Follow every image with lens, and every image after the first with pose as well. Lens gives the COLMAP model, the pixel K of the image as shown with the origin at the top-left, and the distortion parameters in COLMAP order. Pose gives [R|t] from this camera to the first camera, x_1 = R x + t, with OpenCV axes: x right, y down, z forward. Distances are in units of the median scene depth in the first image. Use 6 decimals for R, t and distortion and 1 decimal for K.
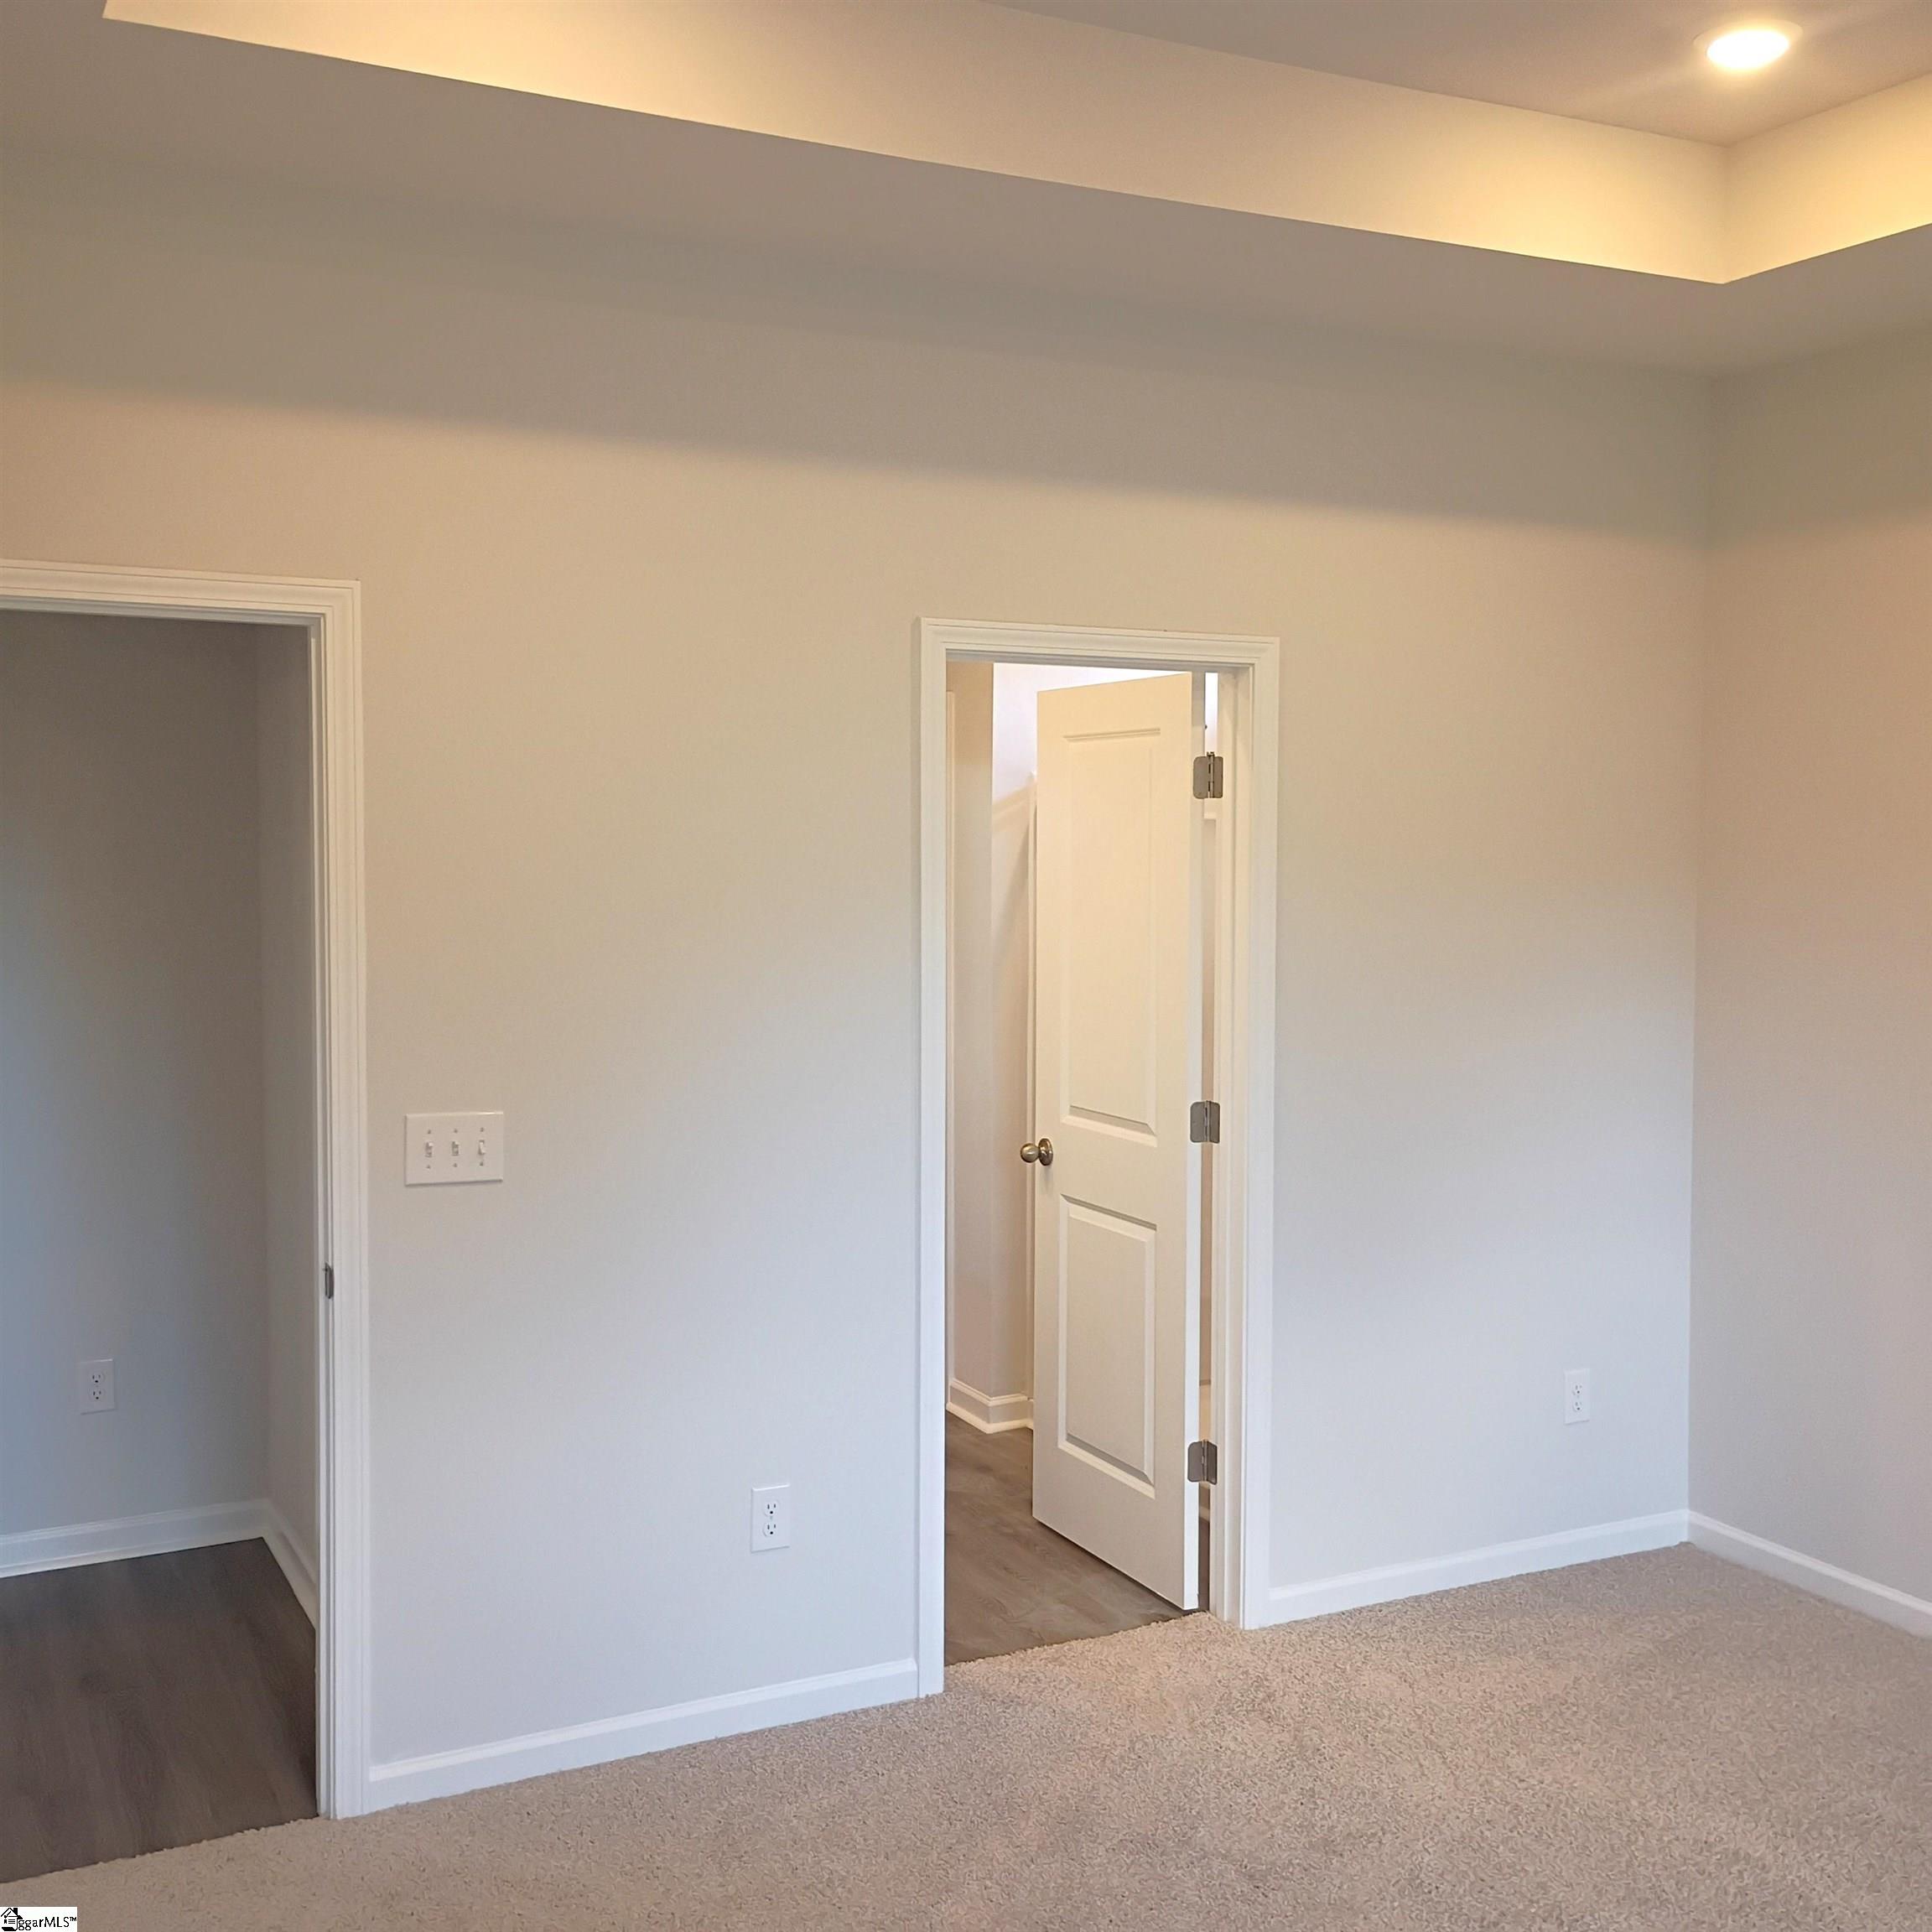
lens RADIAL K [[2139.8, 0, 959.4], [0, 2139.8, 967.8], [0, 0, 1]] dist [0.040138, 0.000000]
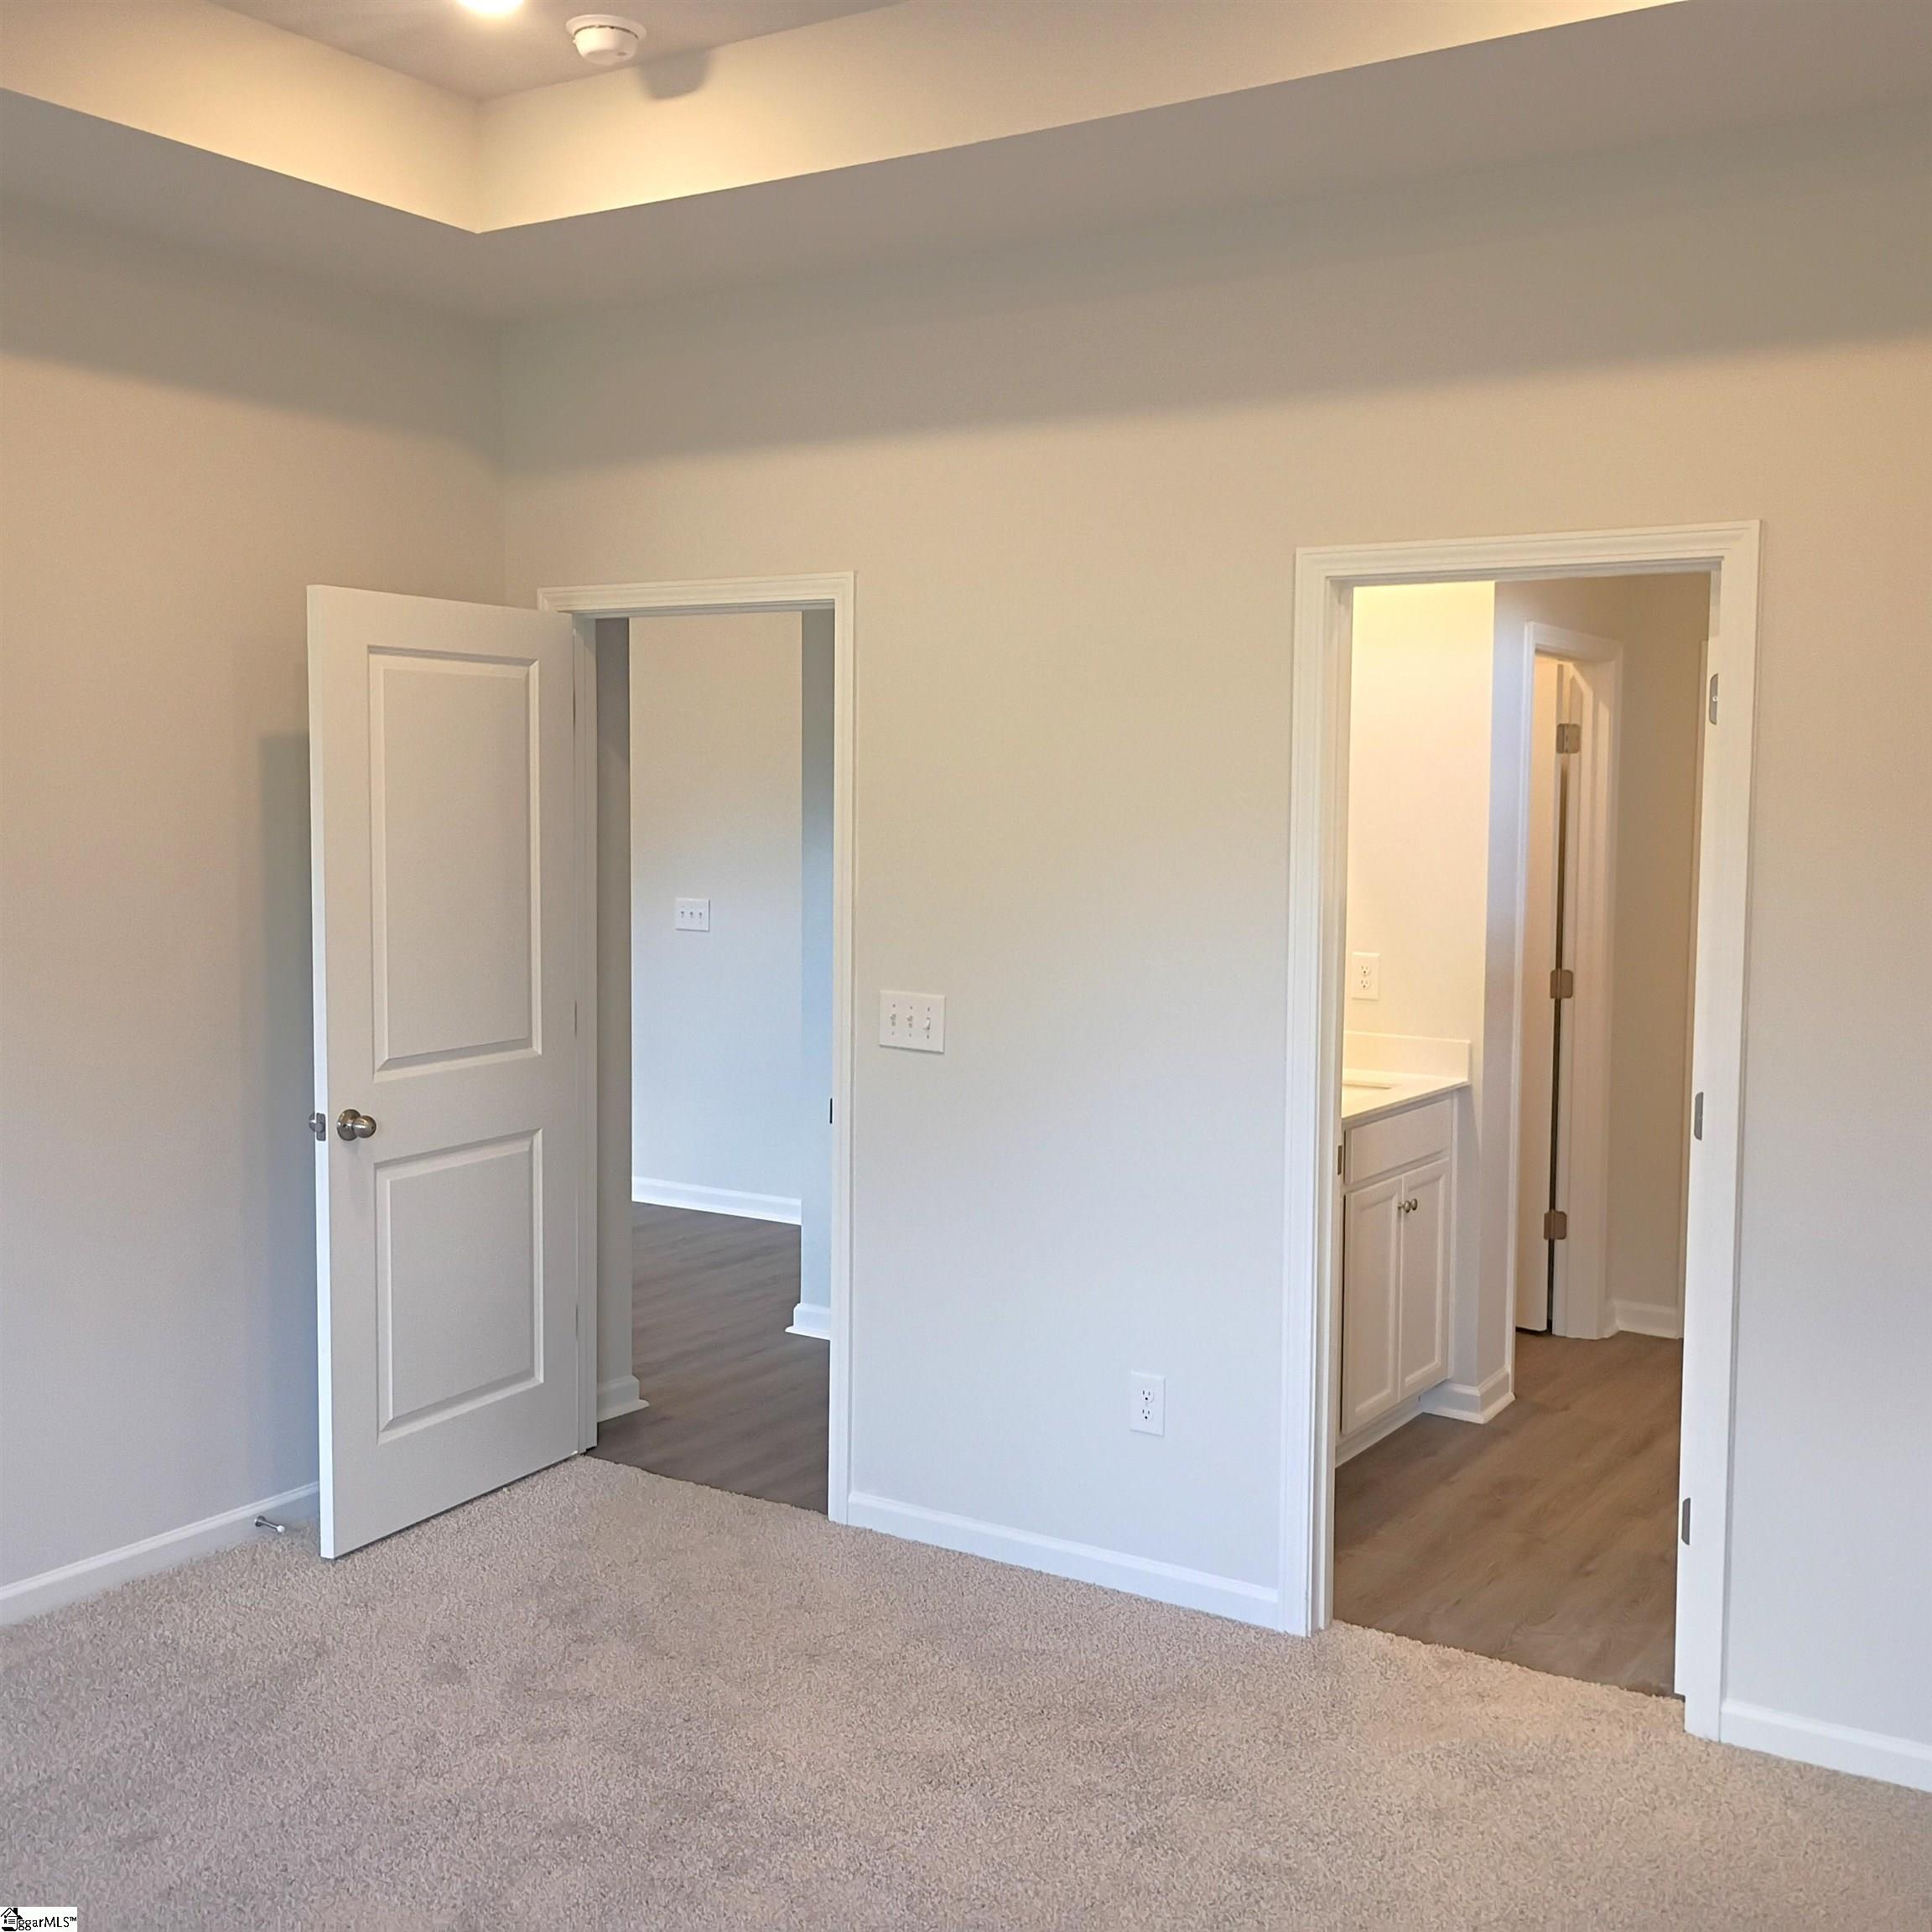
lens RADIAL K [[2139.8, 0, 957.4], [0, 2139.8, 965.2], [0, 0, 1]] dist [0.040138, 0.000000]
pose [[0.485123, 0.077319, -0.871021, 0.775486], [-0.060701, 0.996658, 0.054664, -0.015896], [0.872337, 0.026353, 0.488195, 0.381384]]
